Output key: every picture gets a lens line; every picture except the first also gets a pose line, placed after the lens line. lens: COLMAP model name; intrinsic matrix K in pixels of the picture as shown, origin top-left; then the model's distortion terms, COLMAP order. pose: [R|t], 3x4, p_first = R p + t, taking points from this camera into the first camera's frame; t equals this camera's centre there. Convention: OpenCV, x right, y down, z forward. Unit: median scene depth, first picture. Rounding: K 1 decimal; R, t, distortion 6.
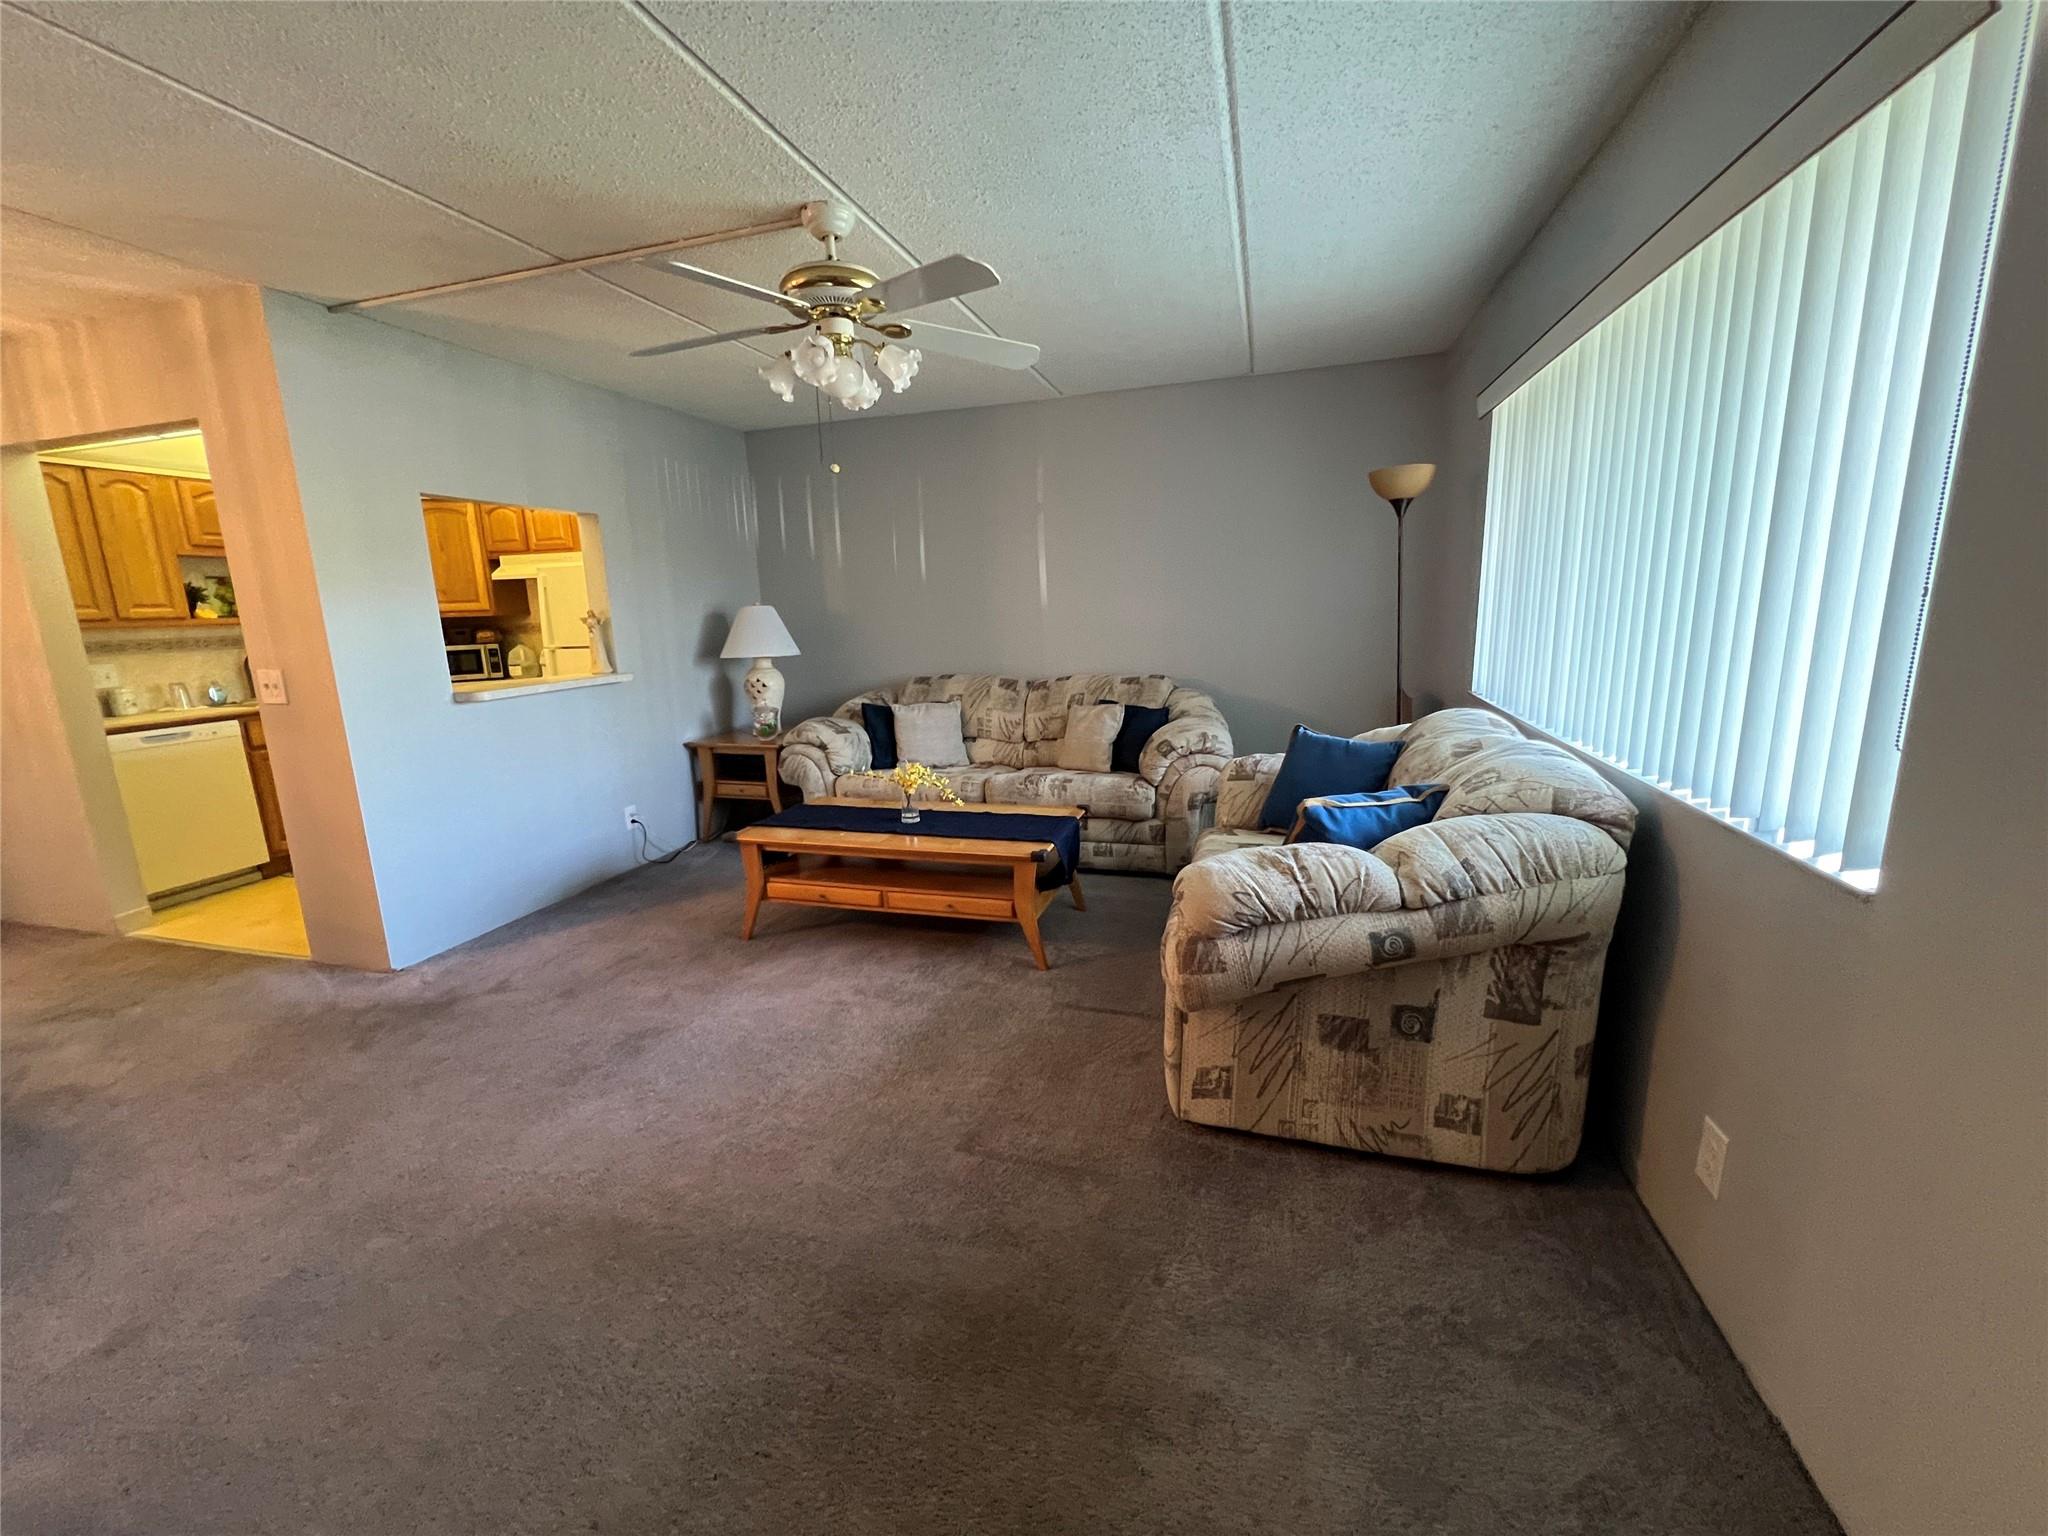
lens RADIAL K [[849.9, 0, 1034.0], [0, 849.9, 768.8], [0, 0, 1]] dist [-0.002233, 0.000416]
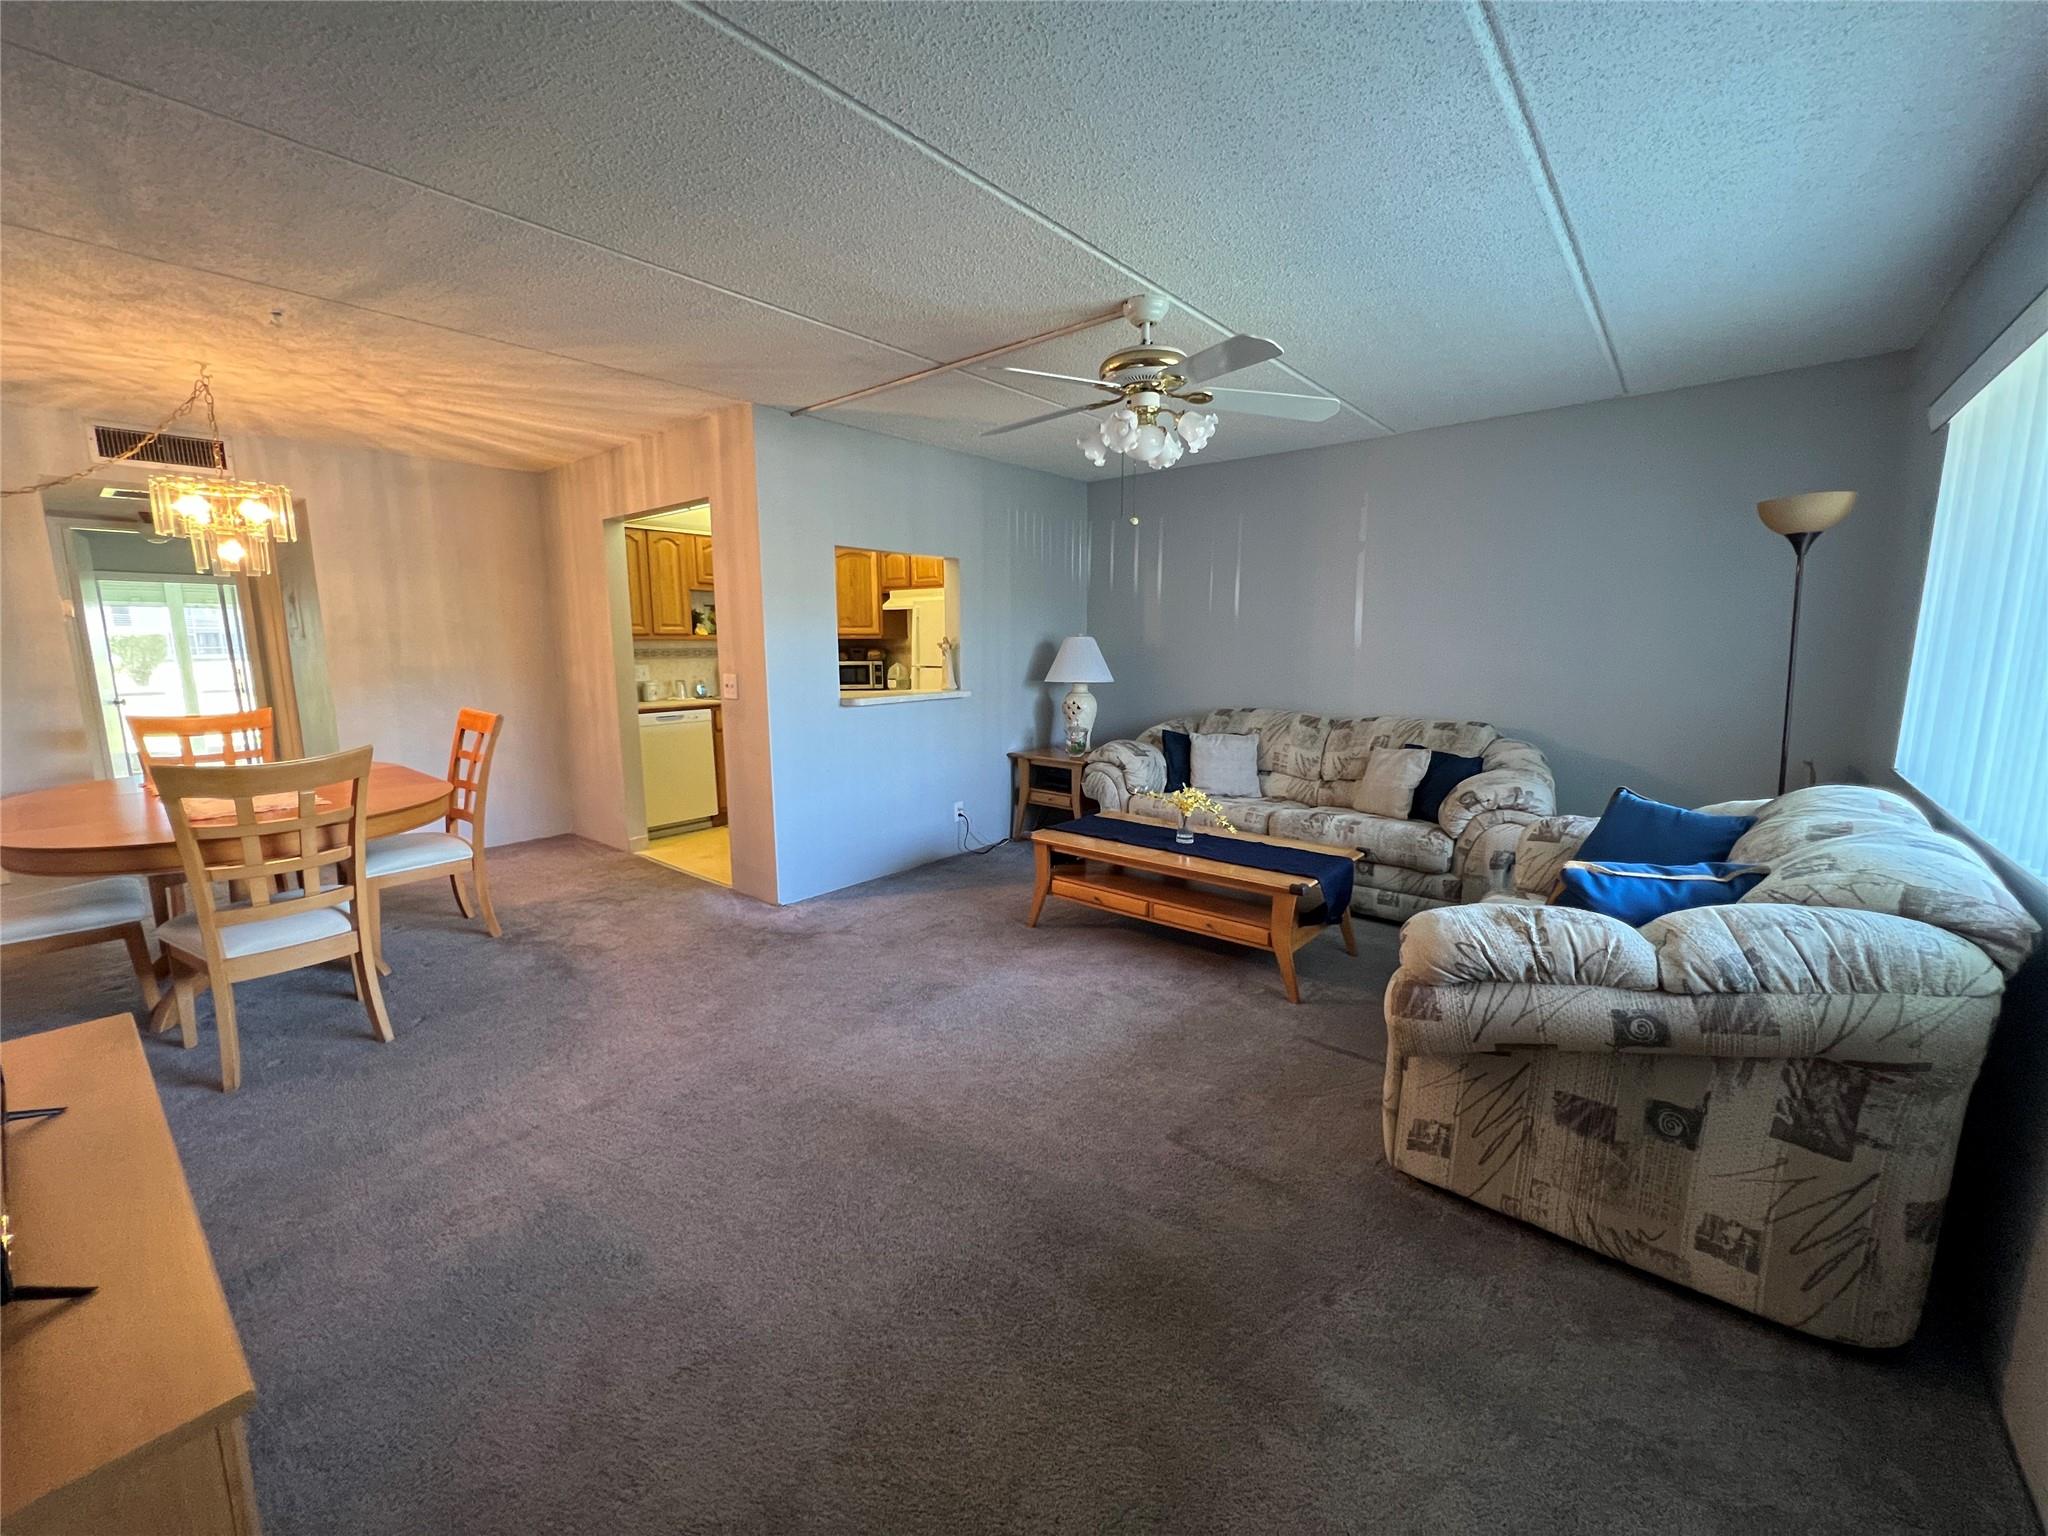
lens RADIAL K [[832.5, 0, 1013.9], [0, 832.5, 767.8], [0, 0, 1]] dist [0.000650, 0.000105]
pose [[0.914631, 0.089416, -0.394279, 0.079254], [-0.102530, 0.994654, -0.012273, 0.005044], [0.391074, 0.051651, 0.918909, -0.064854]]
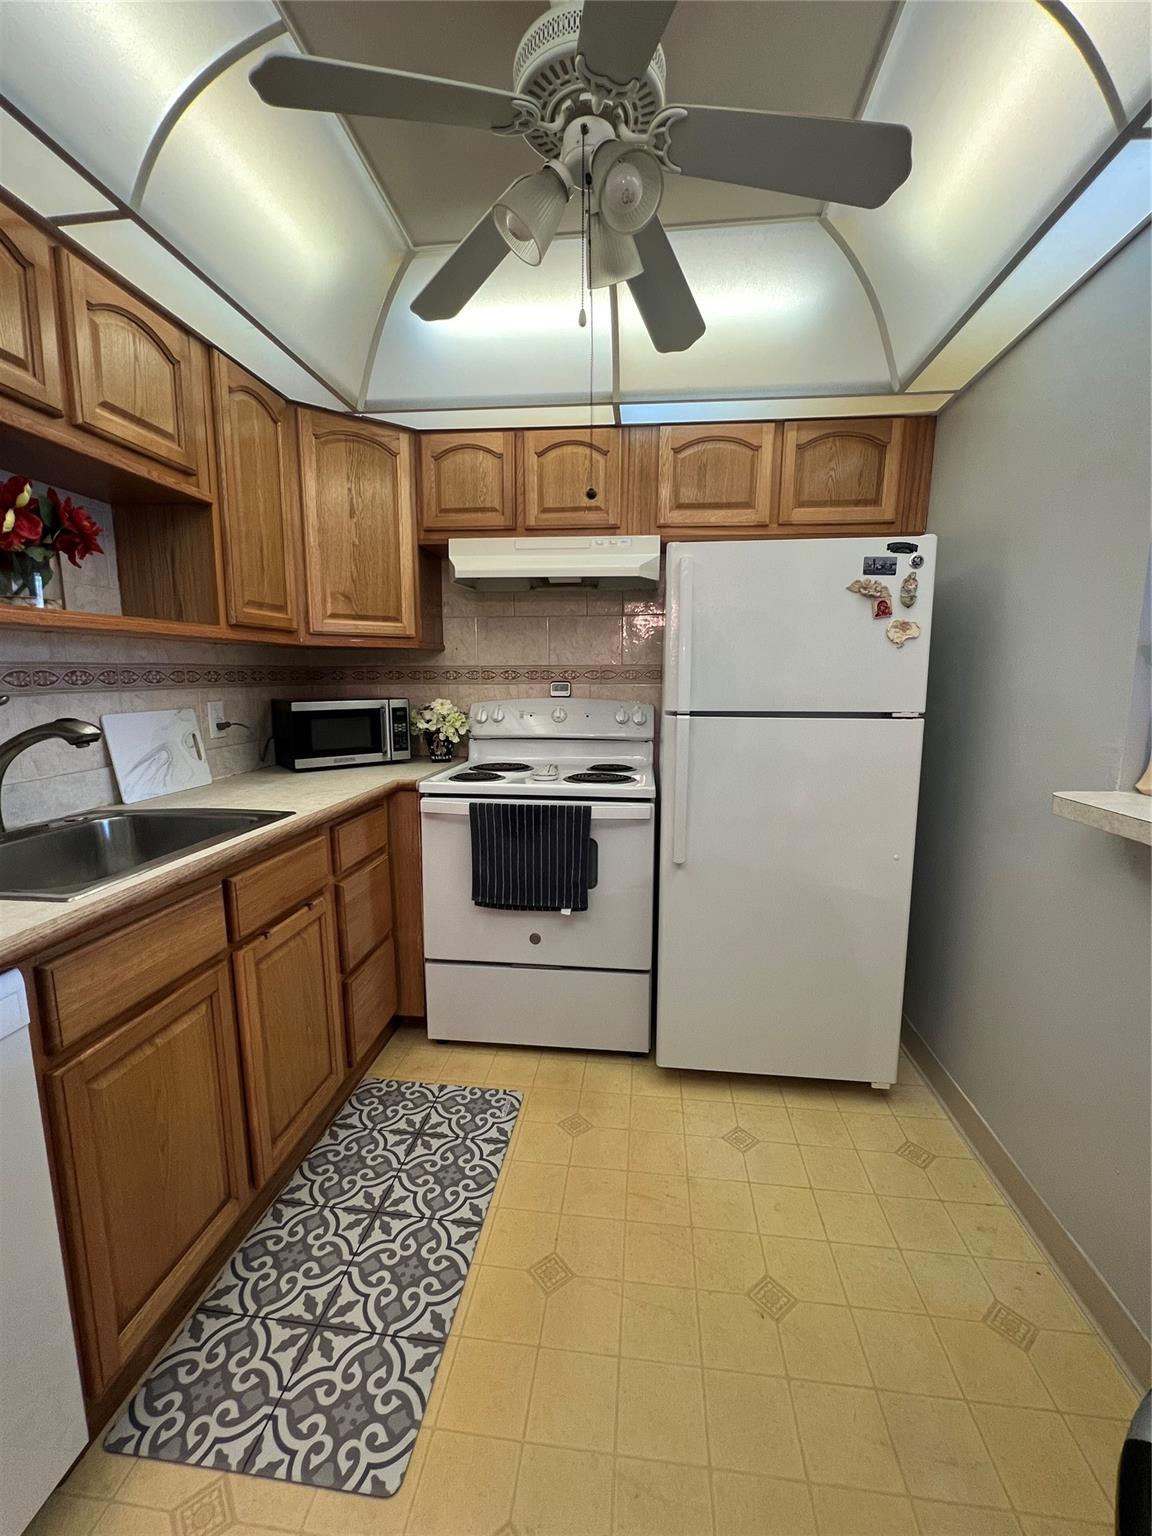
lens RADIAL K [[637.4, 0, 574.6], [0, 637.4, 767.9], [0, 0, 1]] dist [-0.002233, 0.000416]
pose [[0.985240, 0.006286, 0.171061, -1.350138], [0.002748, 0.998616, -0.052523, -0.181356], [-0.171154, 0.052217, 0.983860, 1.297138]]
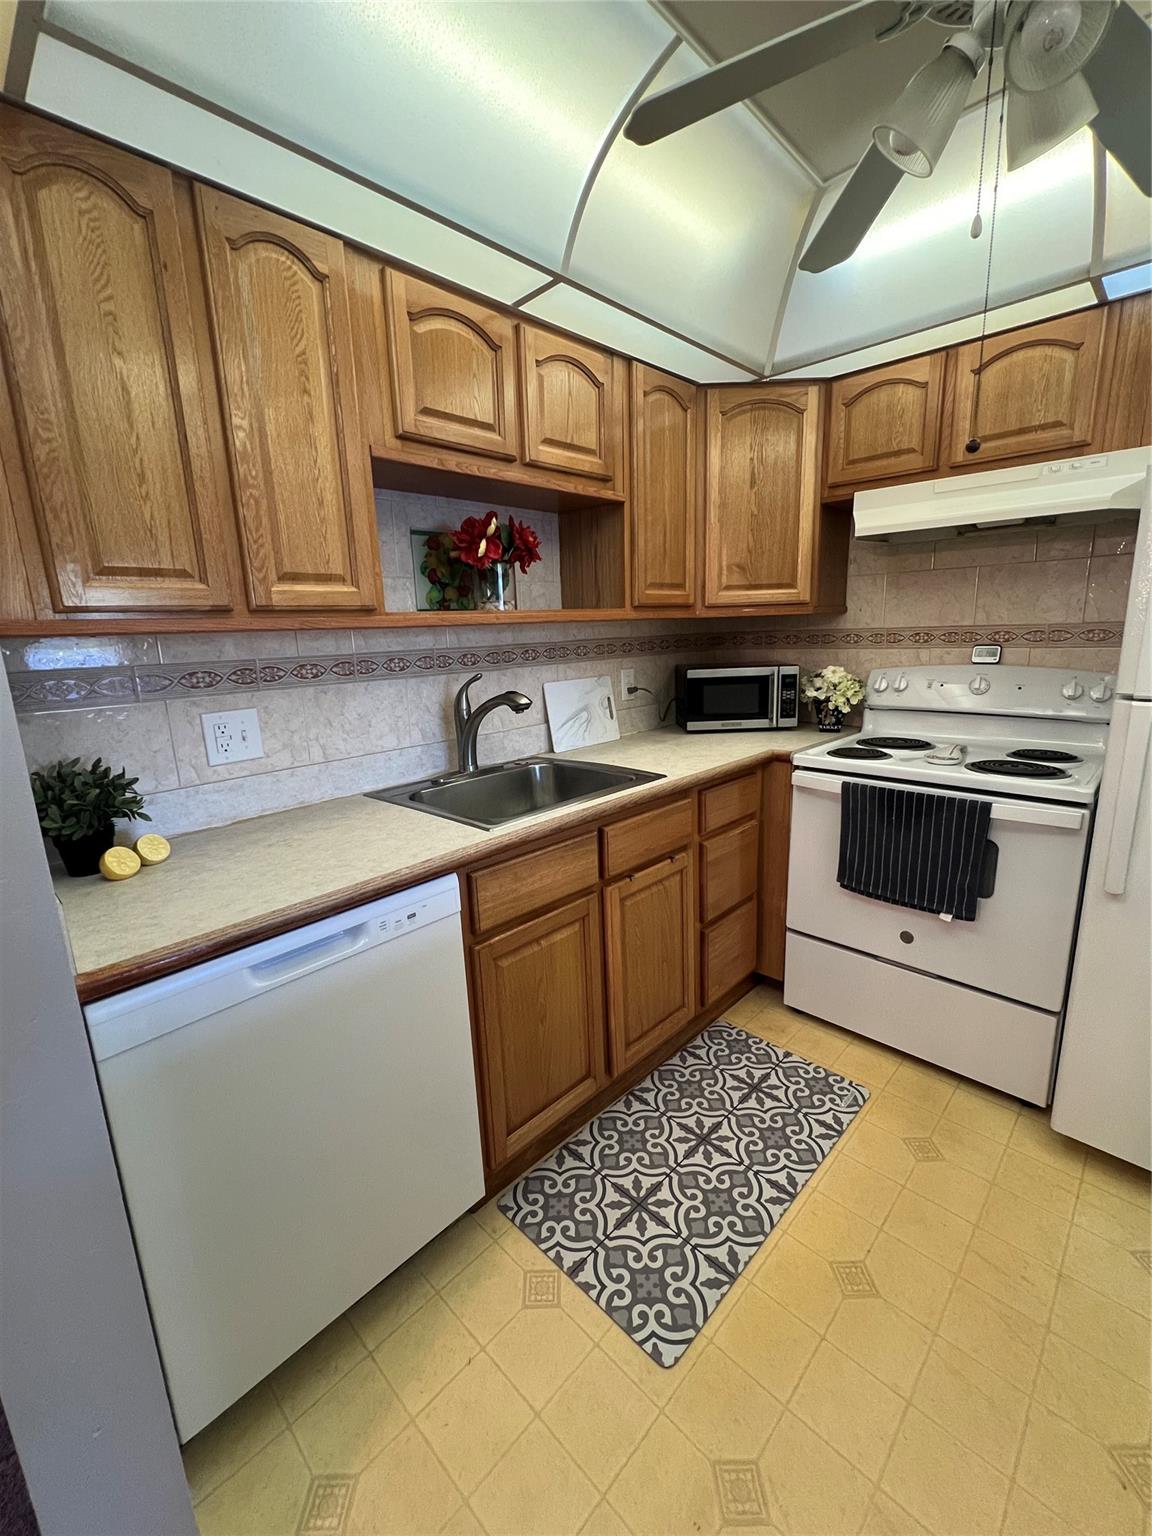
lens RADIAL K [[637.4, 0, 574.6], [0, 637.4, 767.9], [0, 0, 1]] dist [-0.002233, 0.000416]
pose [[0.882864, 0.101556, -0.458517, -1.280114], [-0.084299, 0.994751, 0.058009, -0.212244], [0.462002, -0.012562, 0.886790, 1.287602]]
